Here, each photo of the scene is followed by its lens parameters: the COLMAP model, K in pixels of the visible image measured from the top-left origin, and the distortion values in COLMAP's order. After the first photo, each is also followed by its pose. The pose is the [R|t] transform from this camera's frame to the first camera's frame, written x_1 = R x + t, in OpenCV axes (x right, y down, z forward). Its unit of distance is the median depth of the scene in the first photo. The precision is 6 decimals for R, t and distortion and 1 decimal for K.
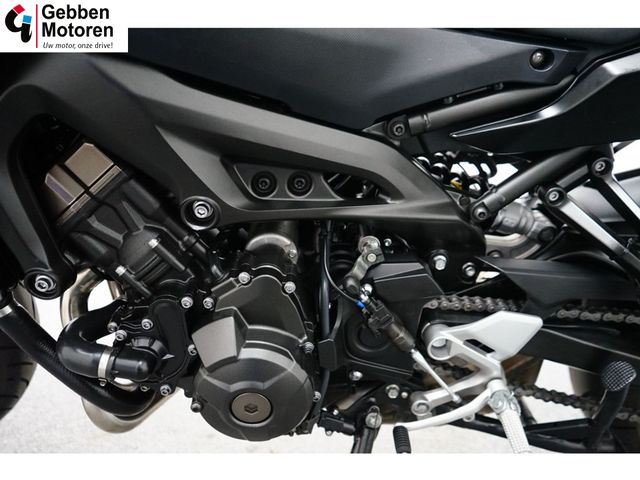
lens RADIAL K [[515.1, 0, 321.2], [0, 515.1, 238.5], [0, 0, 1]] dist [0.003941, -0.000325]
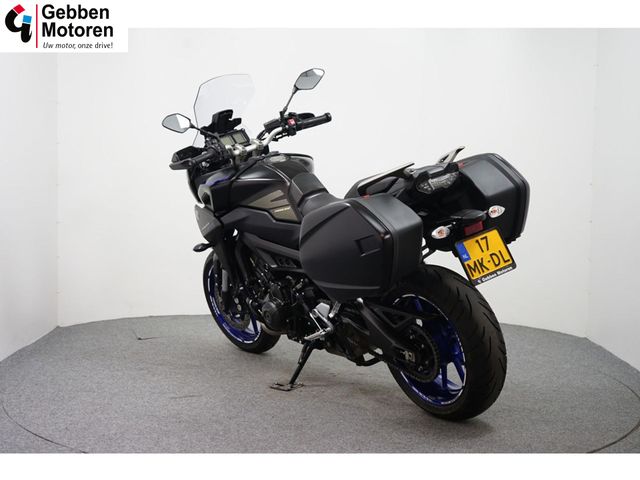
lens RADIAL K [[932.4, 0, 321.0], [0, 932.4, 241.8], [0, 0, 1]] dist [0.015237, 0.000000]
pose [[0.556321, 0.029711, -0.830436, 5.697657], [-0.135923, 0.989154, -0.055667, 0.093094], [0.819775, 0.143844, 0.554326, -2.592450]]
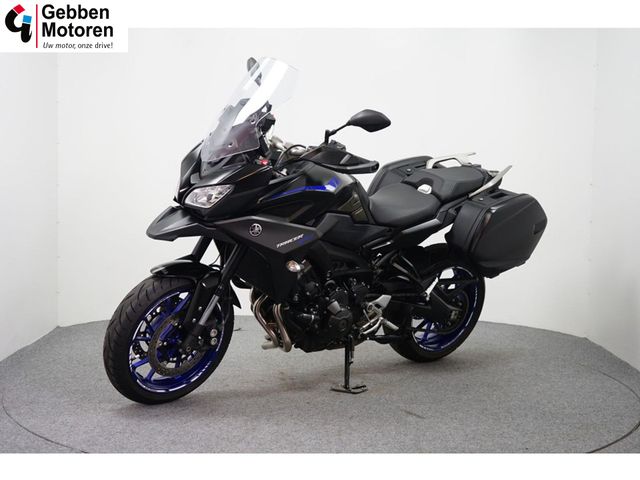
lens RADIAL K [[932.4, 0, 320.7], [0, 932.4, 240.2], [0, 0, 1]] dist [0.015237, 0.000000]
pose [[0.802262, -0.079890, 0.591602, -4.061065], [0.128990, 0.990793, -0.041125, -0.026901], [-0.582870, 0.109304, 0.805180, -4.288155]]
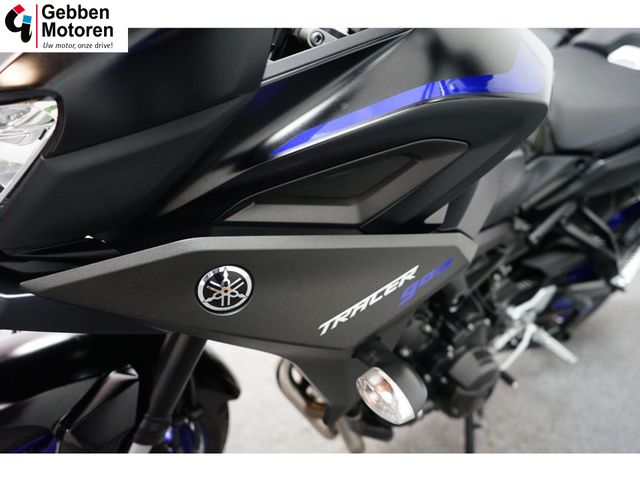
lens RADIAL K [[515.1, 0, 320.8], [0, 515.1, 240.8], [0, 0, 1]] dist [0.003941, -0.000325]
pose [[0.829499, -0.267414, 0.490327, -1.172082], [0.171279, 0.957421, 0.232399, -0.600897], [-0.531596, -0.108793, 0.839982, -0.064827]]
